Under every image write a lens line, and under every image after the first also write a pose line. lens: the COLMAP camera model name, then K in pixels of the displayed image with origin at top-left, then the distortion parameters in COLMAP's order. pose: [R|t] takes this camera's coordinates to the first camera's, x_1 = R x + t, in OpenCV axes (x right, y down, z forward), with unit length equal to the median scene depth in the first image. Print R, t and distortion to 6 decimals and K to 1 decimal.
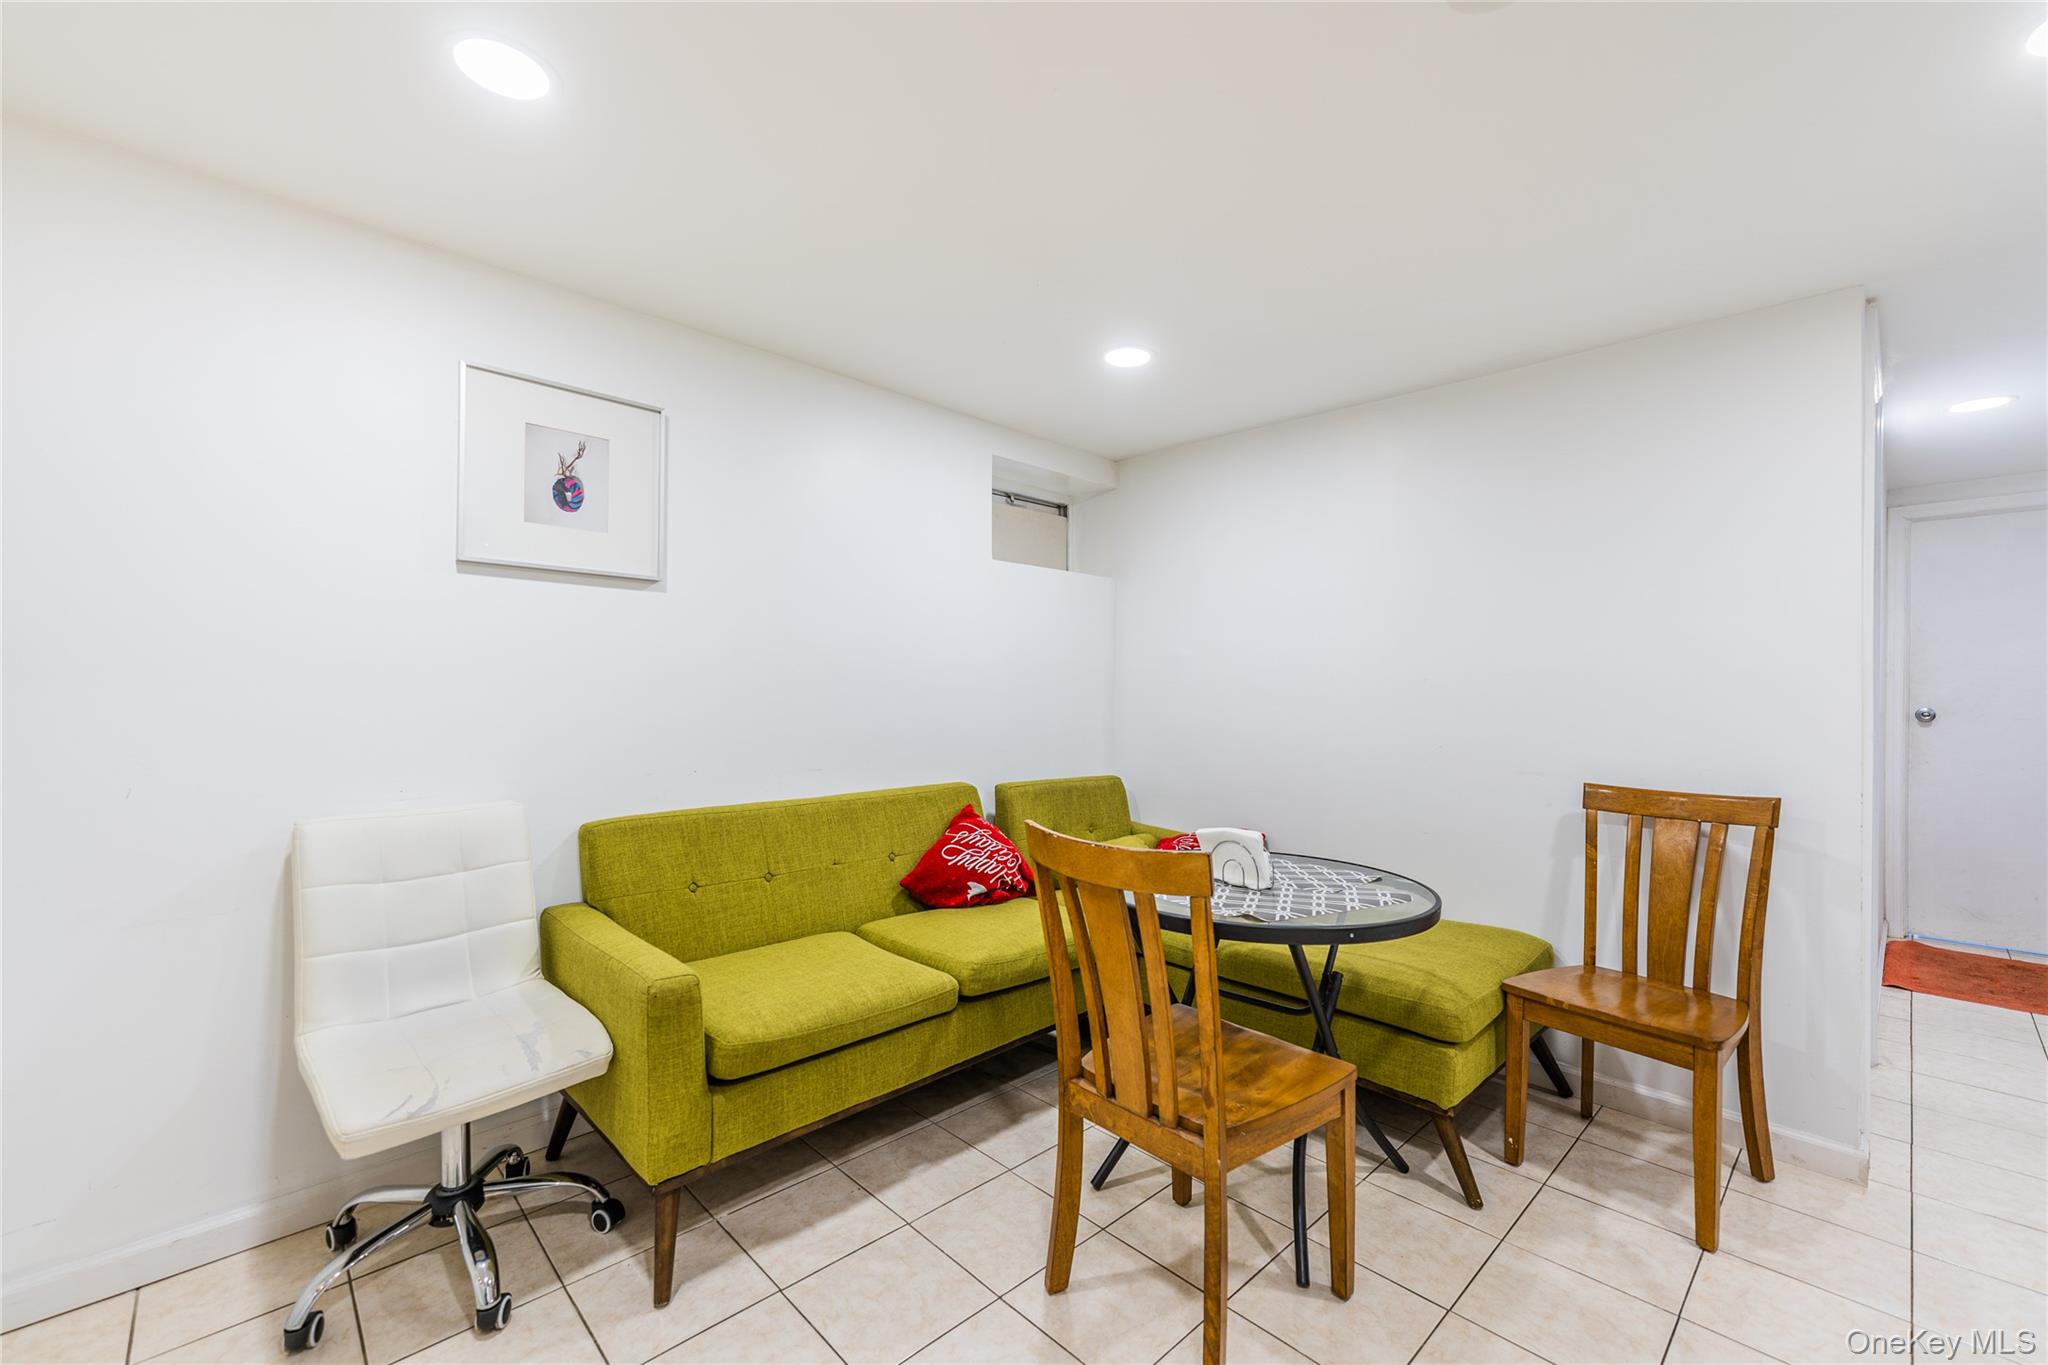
lens RADIAL K [[840.0, 0, 1028.0], [0, 840.0, 691.2], [0, 0, 1]] dist [-0.005066, 0.001227]
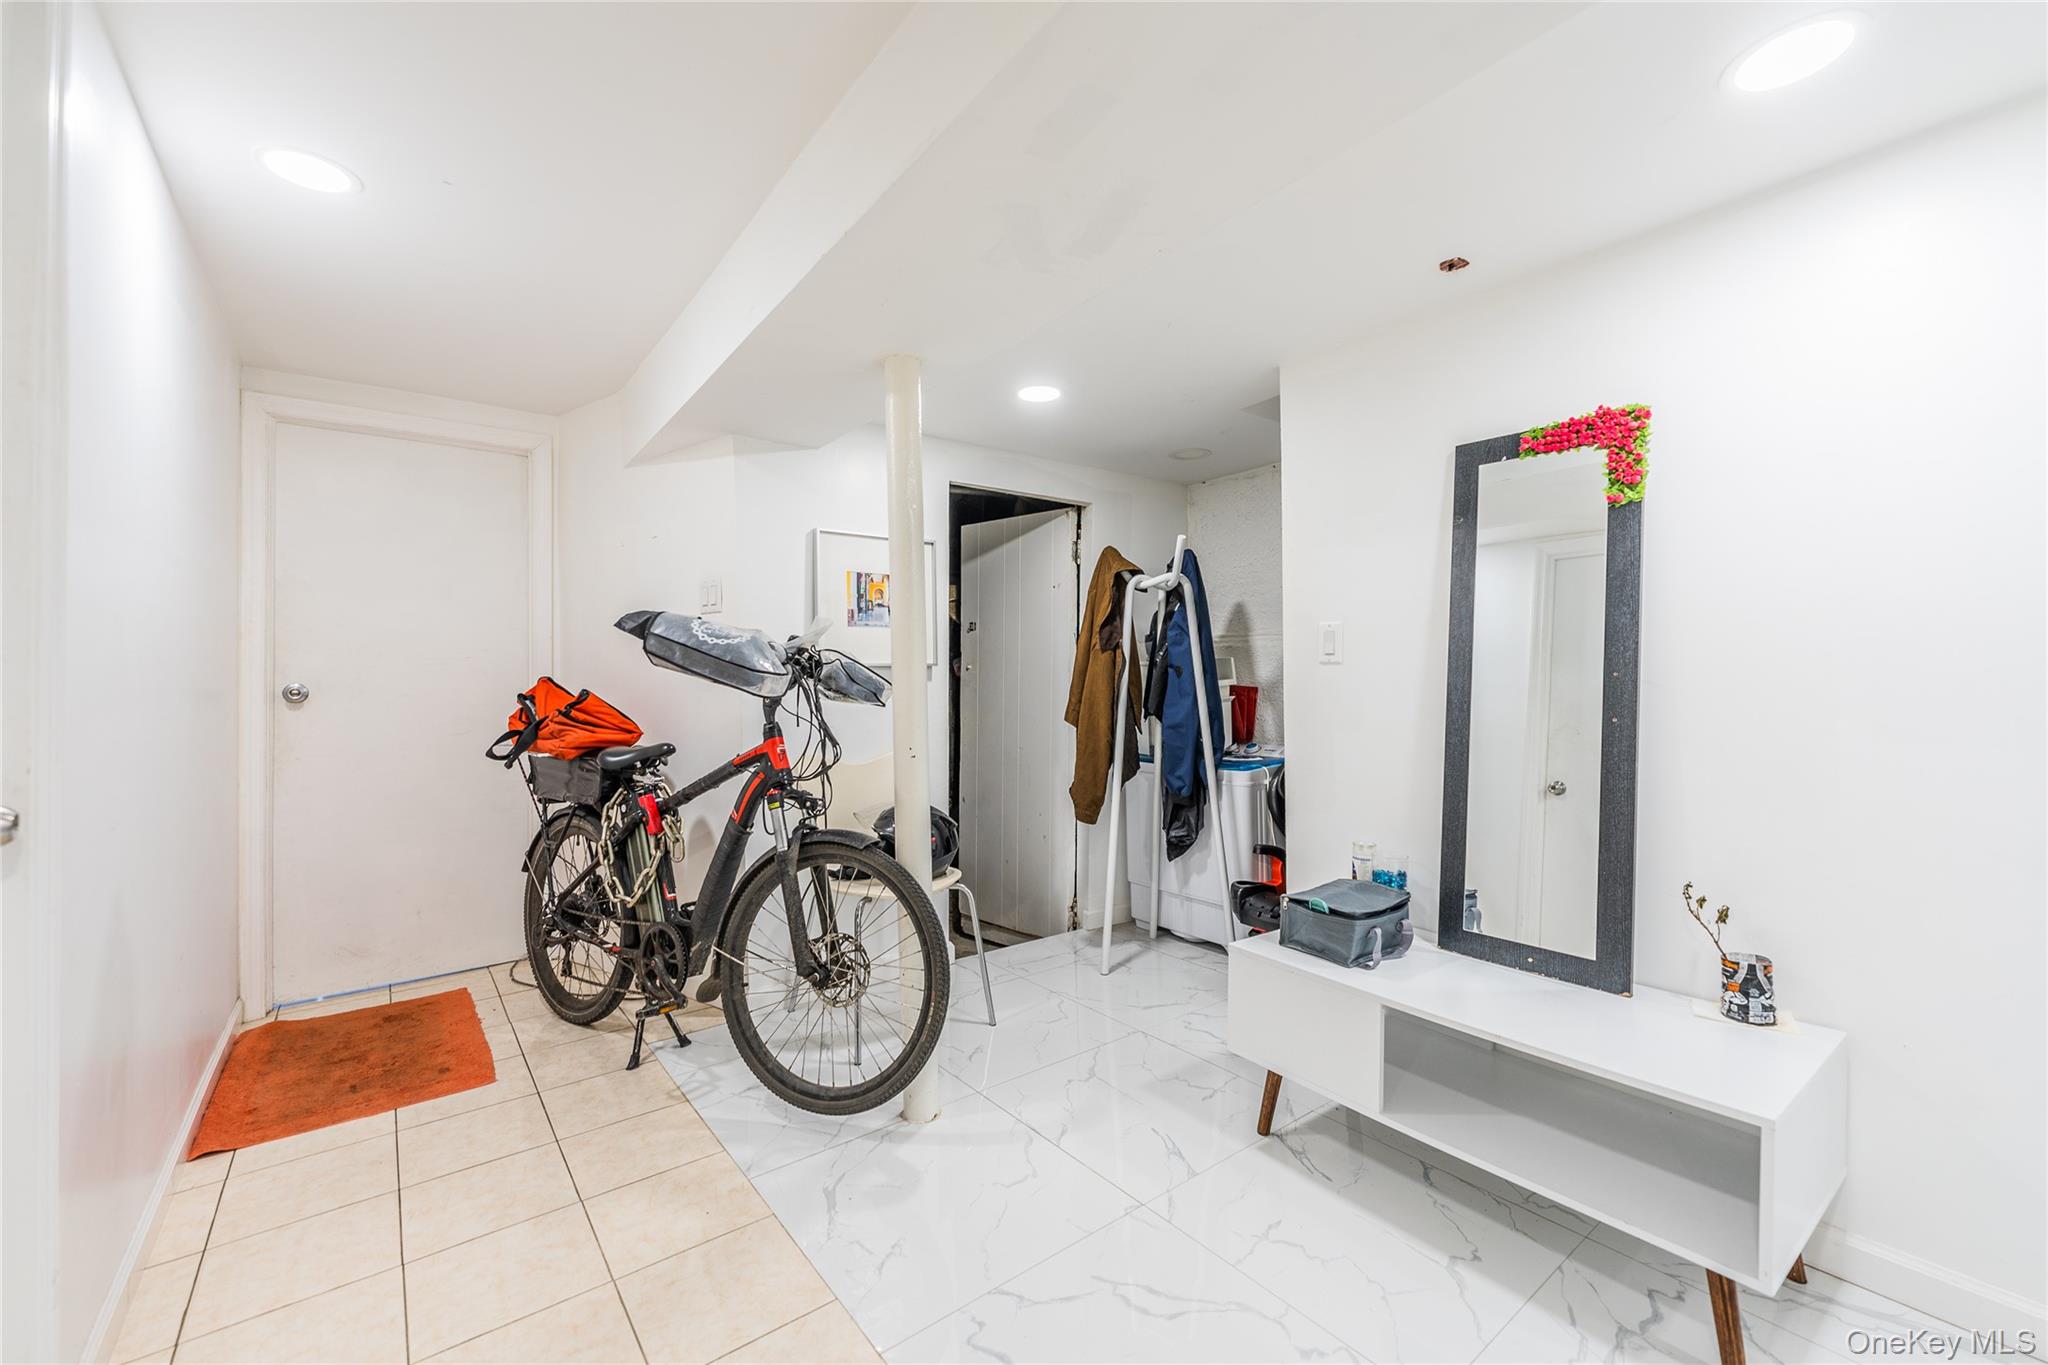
lens RADIAL K [[840.0, 0, 1026.4], [0, 840.0, 685.9], [0, 0, 1]] dist [-0.005066, 0.001227]
pose [[0.097297, -0.009211, 0.995213, 0.417235], [-0.001747, 0.999954, 0.009425, 0.014087], [-0.995254, -0.002656, 0.097277, 0.303522]]
